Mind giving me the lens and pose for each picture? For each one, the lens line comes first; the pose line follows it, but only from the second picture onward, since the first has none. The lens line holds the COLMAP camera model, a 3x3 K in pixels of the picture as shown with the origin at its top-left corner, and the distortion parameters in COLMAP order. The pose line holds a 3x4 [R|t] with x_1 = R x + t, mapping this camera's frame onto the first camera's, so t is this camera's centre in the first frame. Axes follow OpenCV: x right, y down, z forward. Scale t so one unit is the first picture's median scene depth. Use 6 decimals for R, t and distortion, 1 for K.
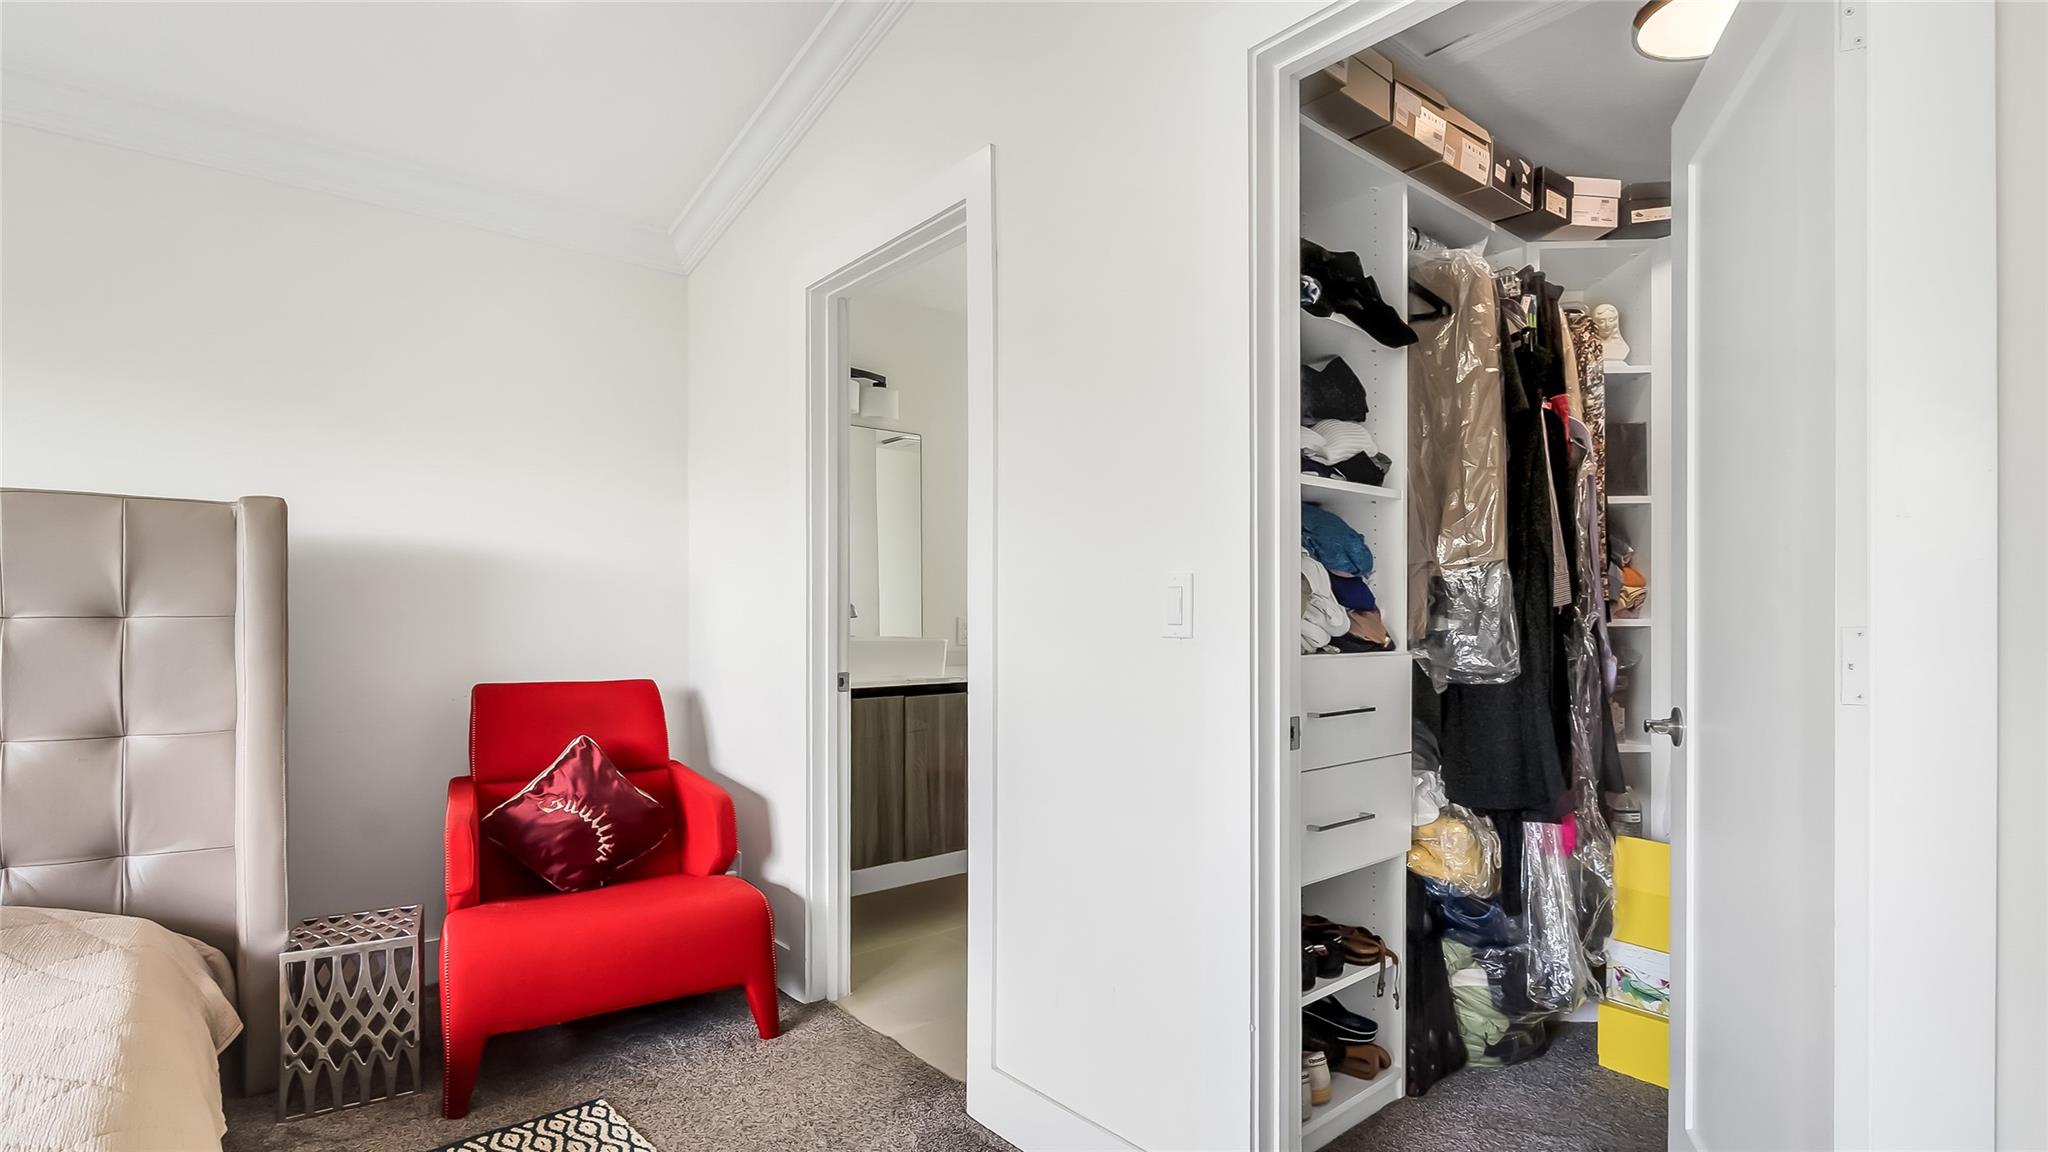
lens RADIAL K [[968.2, 0, 1040.2], [0, 968.2, 609.8], [0, 0, 1]] dist [-0.008699, -0.001441]
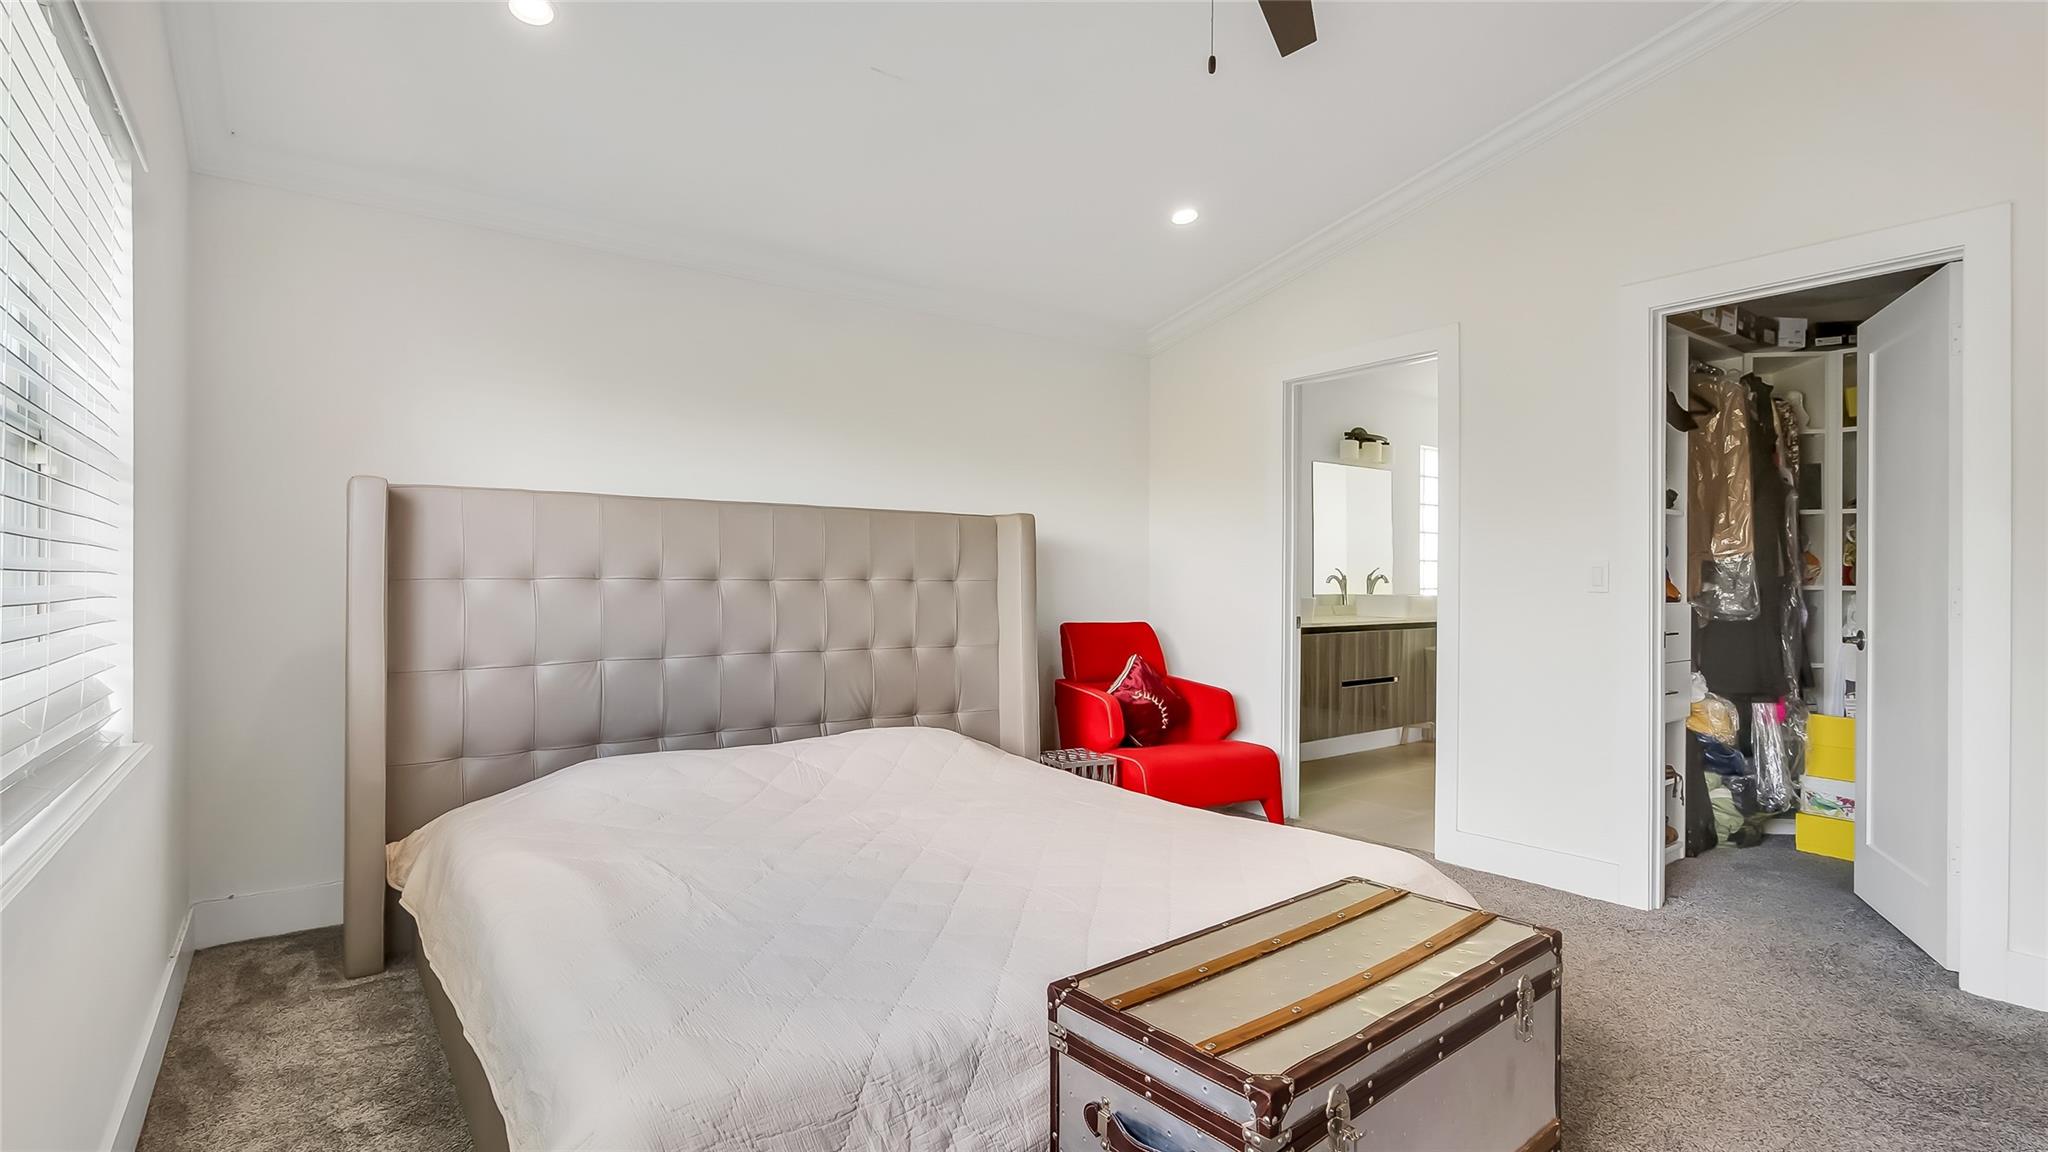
lens RADIAL K [[968.2, 0, 1029.6], [0, 968.2, 577.8], [0, 0, 1]] dist [-0.008699, -0.001441]
pose [[0.997878, 0.002657, -0.065058, -0.675481], [-0.002678, 0.999996, -0.000243, 0.001003], [0.065057, 0.000417, 0.997881, -0.795629]]
